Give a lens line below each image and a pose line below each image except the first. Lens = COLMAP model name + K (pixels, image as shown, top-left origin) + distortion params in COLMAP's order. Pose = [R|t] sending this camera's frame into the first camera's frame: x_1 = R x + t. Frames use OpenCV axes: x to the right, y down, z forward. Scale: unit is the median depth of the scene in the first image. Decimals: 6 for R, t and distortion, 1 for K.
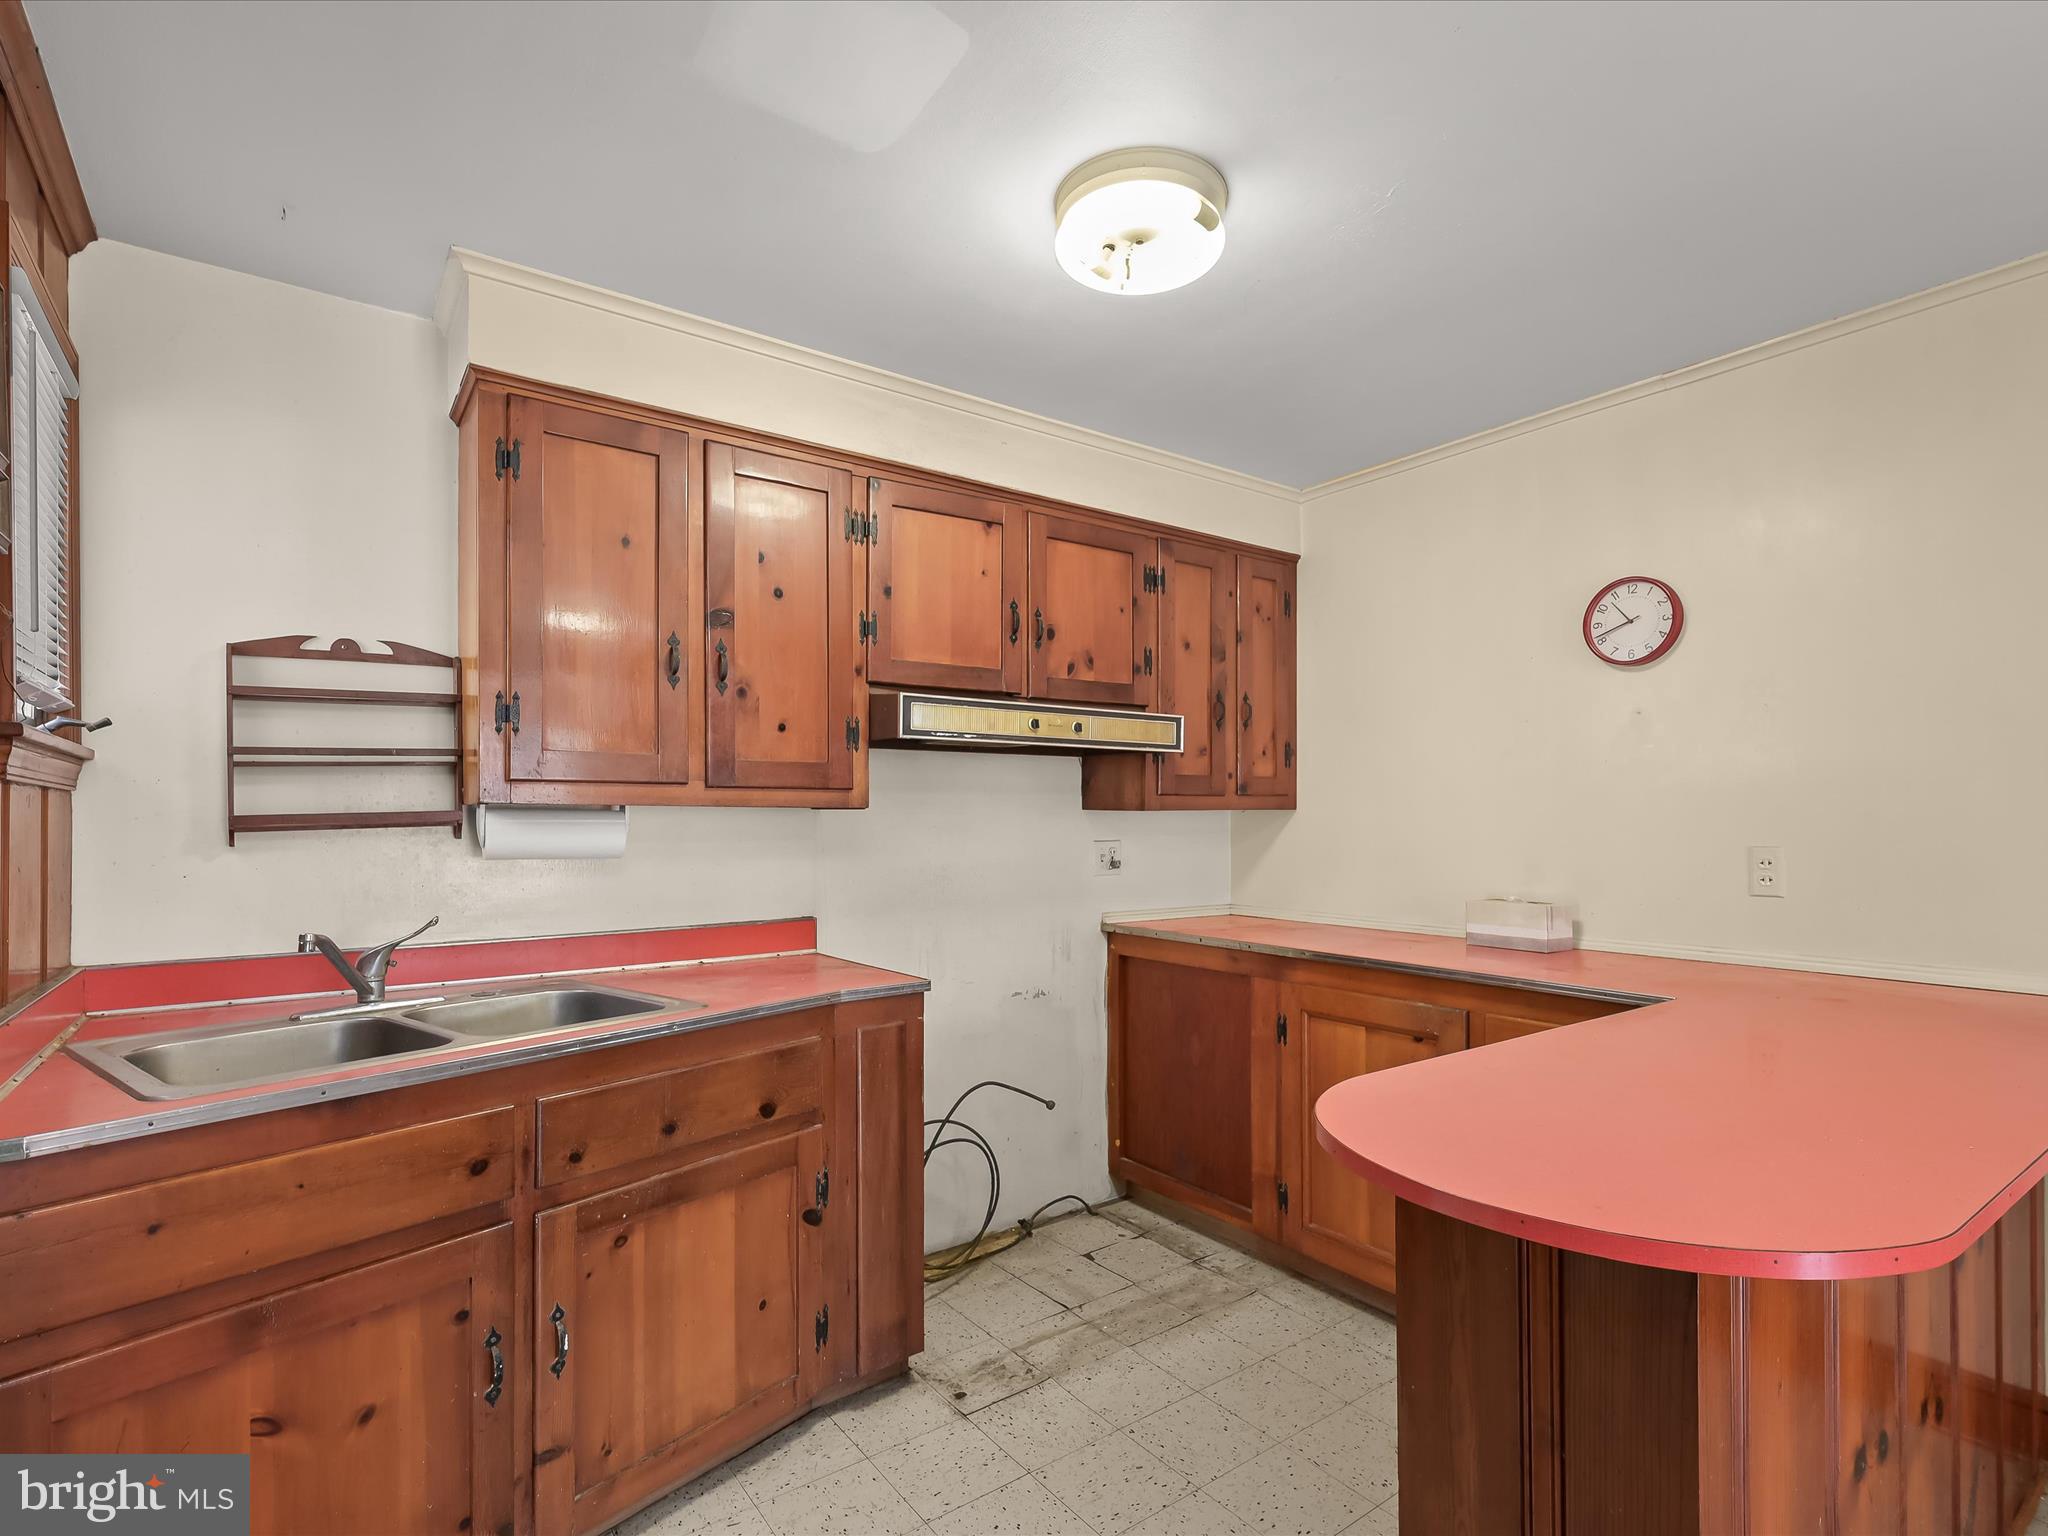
lens RADIAL K [[1020.9, 0, 1032.2], [0, 1020.9, 806.1], [0, 0, 1]] dist [0.005195, -0.000098]
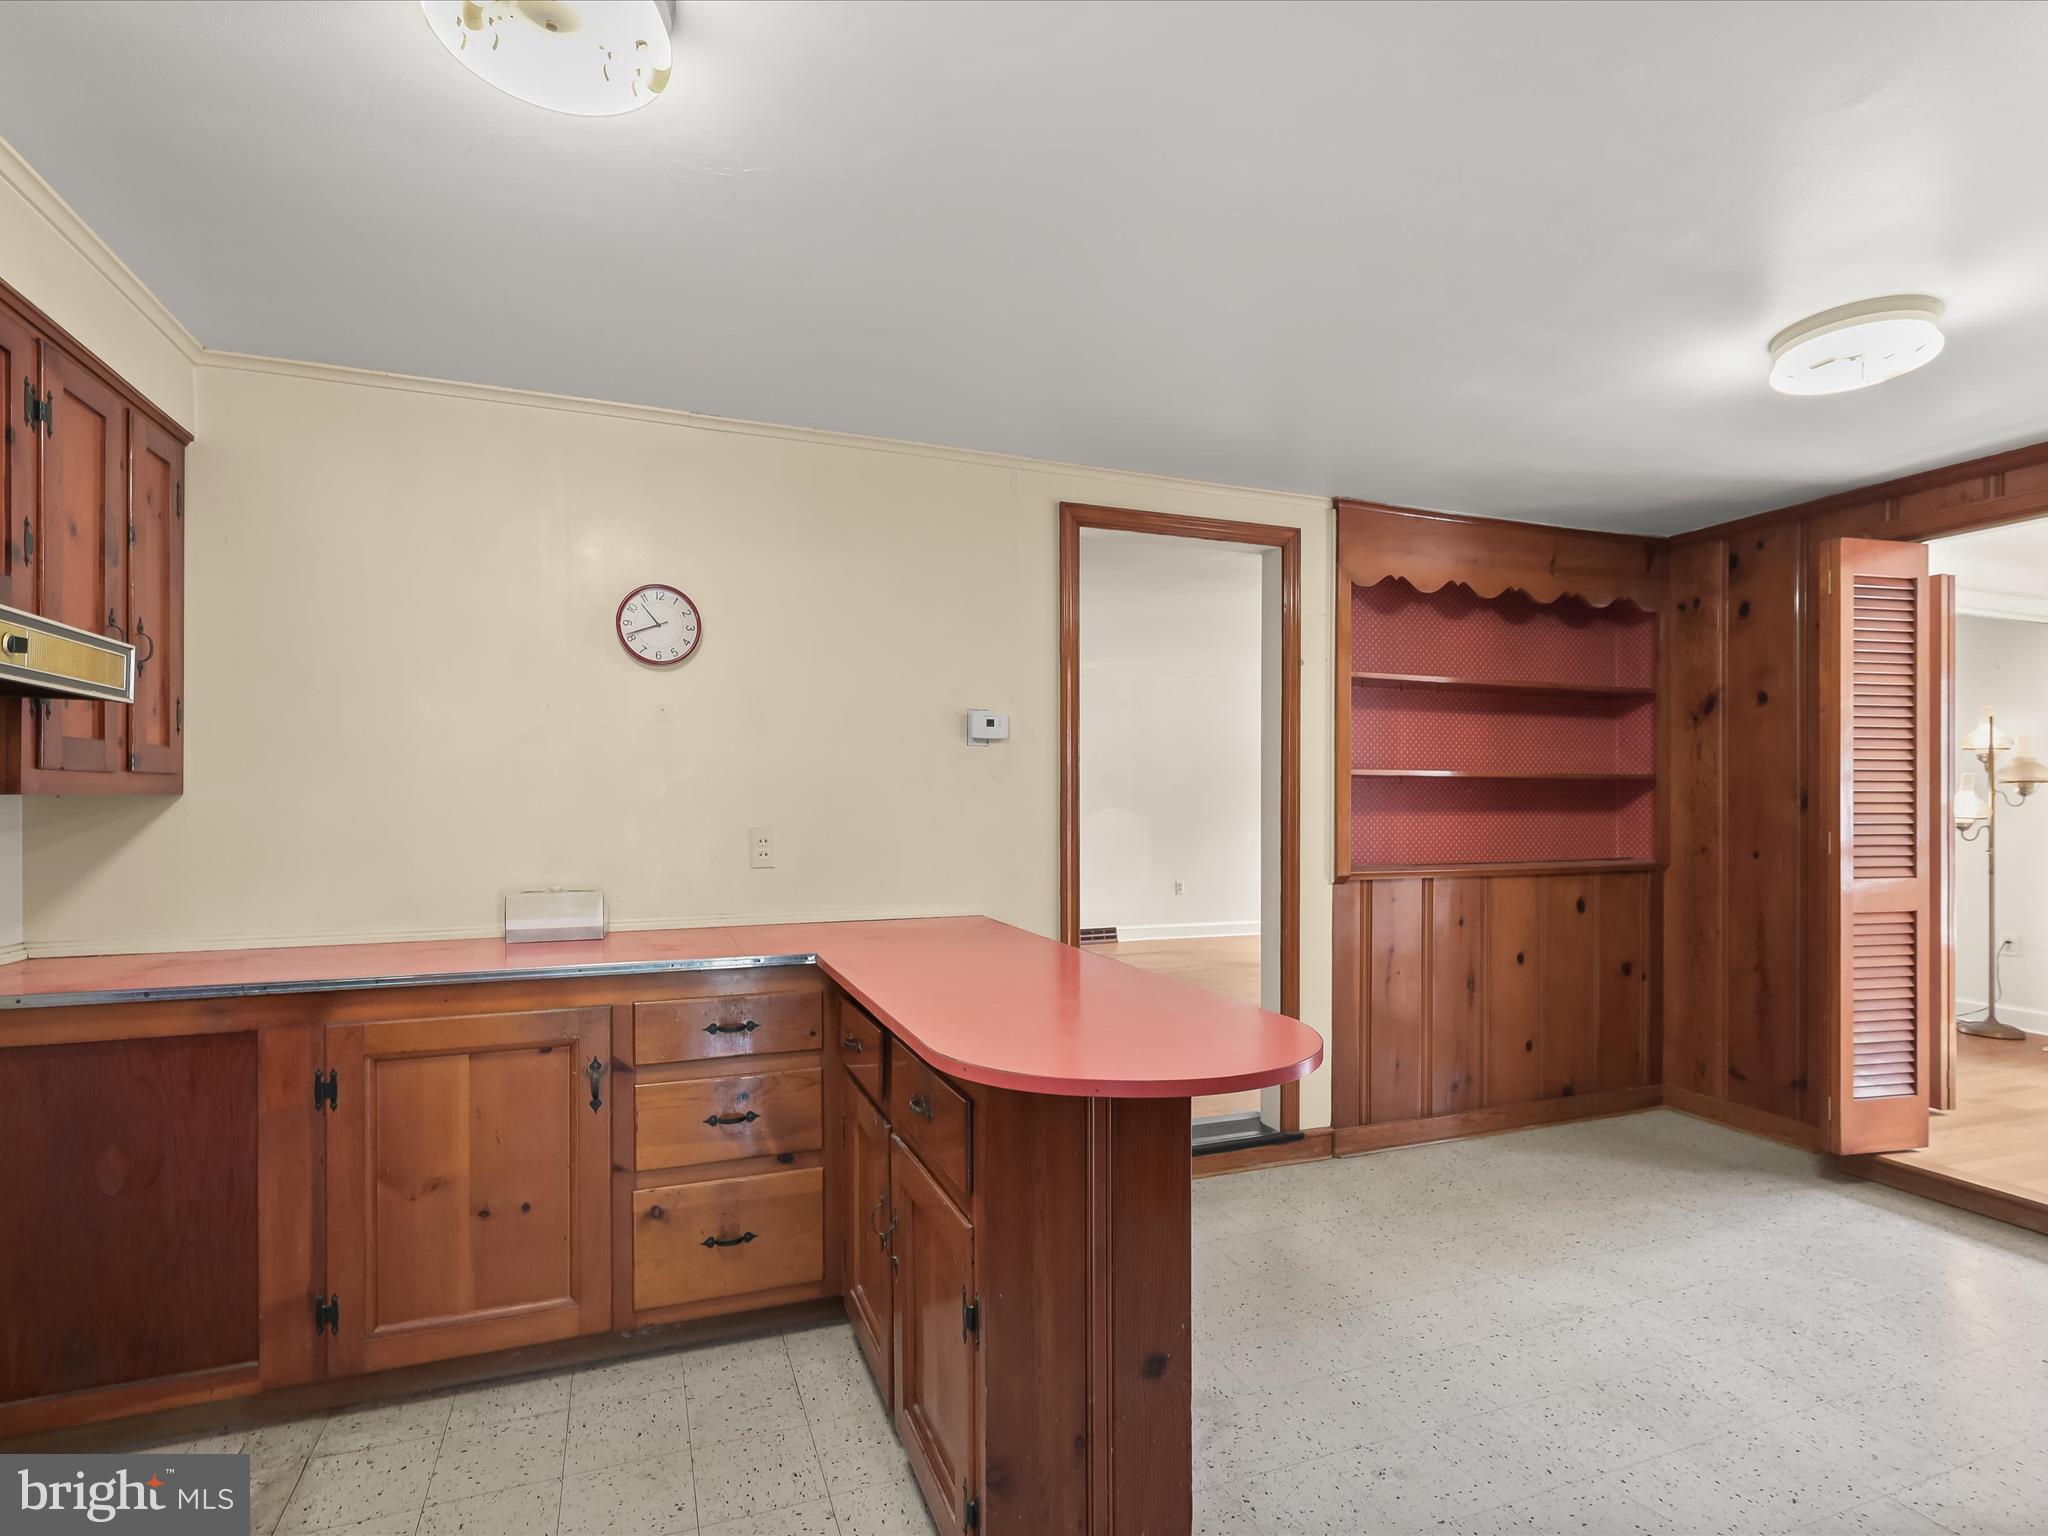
lens RADIAL K [[1020.9, 0, 1032.2], [0, 1020.9, 806.1], [0, 0, 1]] dist [0.005195, -0.000098]
pose [[0.262414, -0.001037, 0.964955, -0.348509], [-0.007777, 0.999965, 0.003190, 0.005495], [-0.964924, -0.008342, 0.262397, 0.318688]]
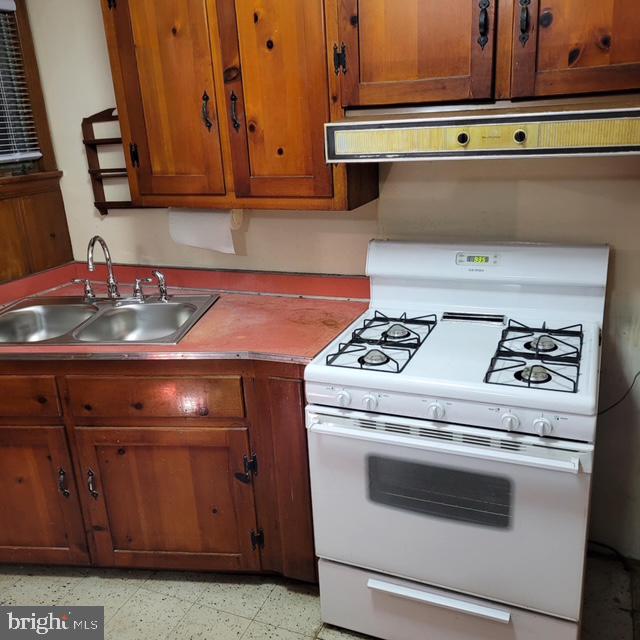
lens RADIAL K [[639.1, 0, 311.7], [0, 639.1, 323.7], [0, 0, 1]] dist [0.097644, -0.134016]
pose [[0.503303, 0.247264, -0.827977, 0.486307], [0.062202, 0.945332, 0.320121, -0.117243], [0.861868, -0.212620, 0.460408, 0.521019]]
